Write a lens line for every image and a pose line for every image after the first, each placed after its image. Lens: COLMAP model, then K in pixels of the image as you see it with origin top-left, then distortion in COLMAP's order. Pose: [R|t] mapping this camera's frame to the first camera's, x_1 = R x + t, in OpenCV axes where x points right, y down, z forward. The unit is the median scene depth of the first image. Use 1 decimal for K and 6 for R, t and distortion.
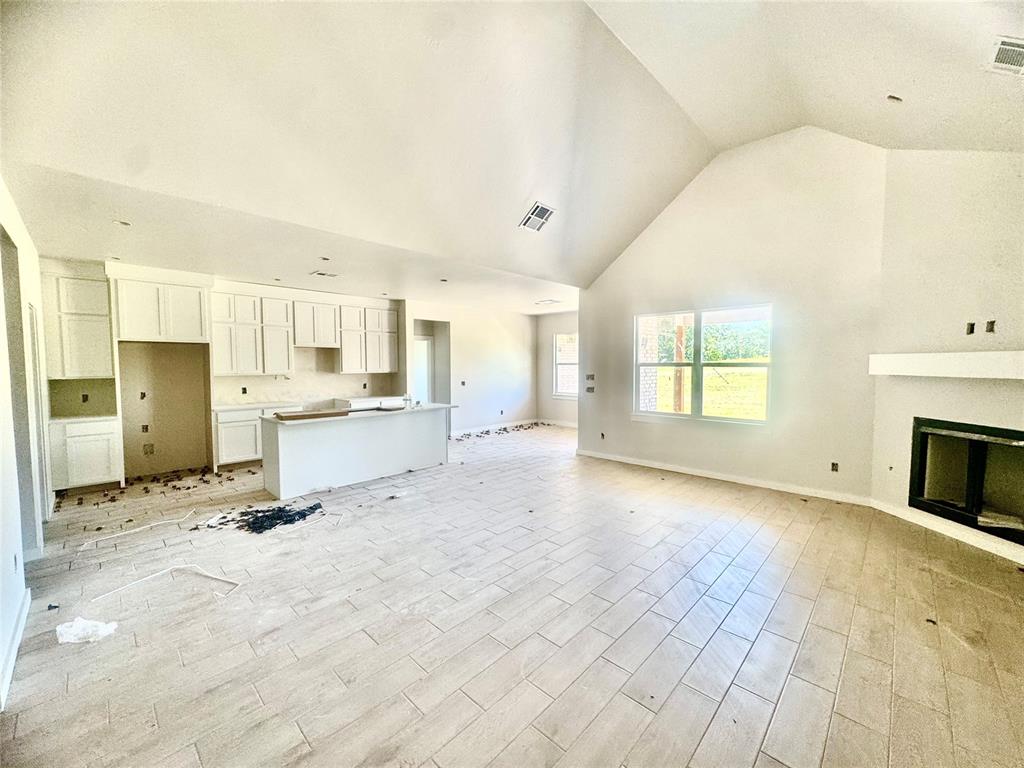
lens RADIAL K [[408.1, 0, 515.5], [0, 408.1, 387.2], [0, 0, 1]] dist [0.000498, -0.000380]
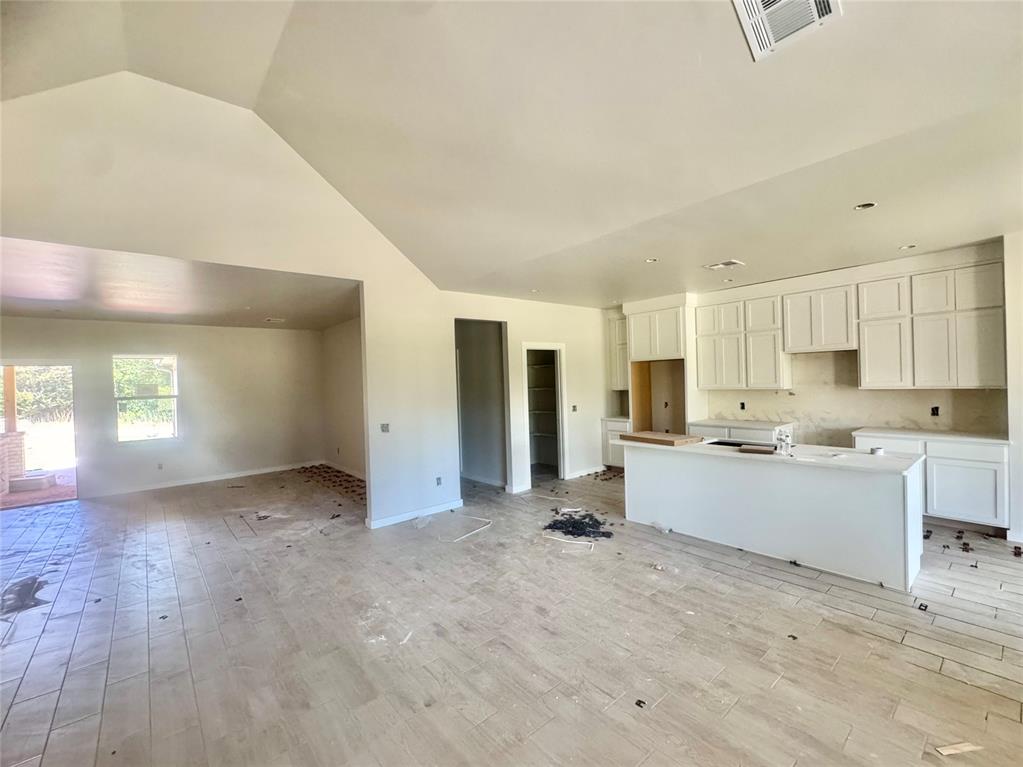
lens RADIAL K [[444.6, 0, 510.6], [0, 444.6, 386.3], [0, 0, 1]] dist [0.004976, 0.000147]
pose [[-0.116315, 0.022070, -0.992967, 0.432777], [-0.023294, 0.999417, 0.024942, -0.054959], [0.992939, 0.026032, -0.115733, 0.696859]]
